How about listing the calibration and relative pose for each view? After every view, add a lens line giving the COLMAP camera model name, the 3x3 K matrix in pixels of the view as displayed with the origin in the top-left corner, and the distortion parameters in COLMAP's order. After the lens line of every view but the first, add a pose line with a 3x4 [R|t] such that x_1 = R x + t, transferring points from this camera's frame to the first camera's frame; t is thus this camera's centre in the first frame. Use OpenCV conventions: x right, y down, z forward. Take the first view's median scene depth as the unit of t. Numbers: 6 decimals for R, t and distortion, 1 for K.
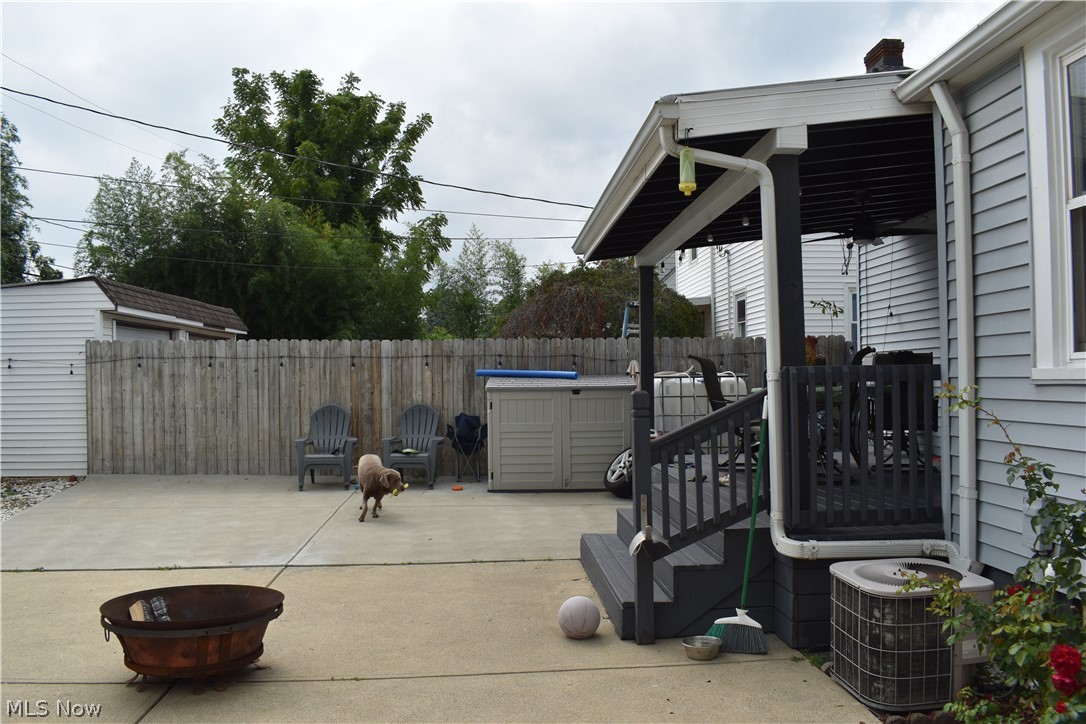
lens RADIAL K [[850.4, 0, 544.9], [0, 850.4, 368.9], [0, 0, 1]] dist [-0.093521, 0.009478]
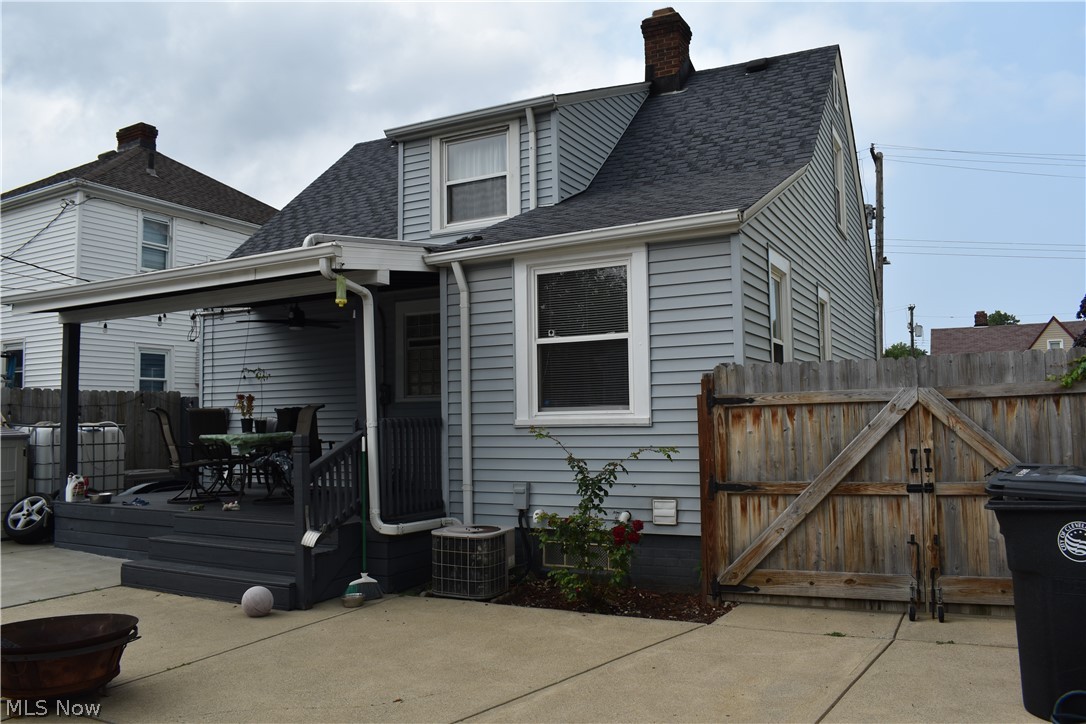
lens RADIAL K [[850.4, 0, 544.9], [0, 850.4, 368.9], [0, 0, 1]] dist [-0.093521, 0.009478]
pose [[0.516377, 0.052797, 0.854732, -0.953512], [0.000297, 0.998087, -0.061832, 0.003472], [-0.856362, 0.032182, 0.515373, -0.110406]]
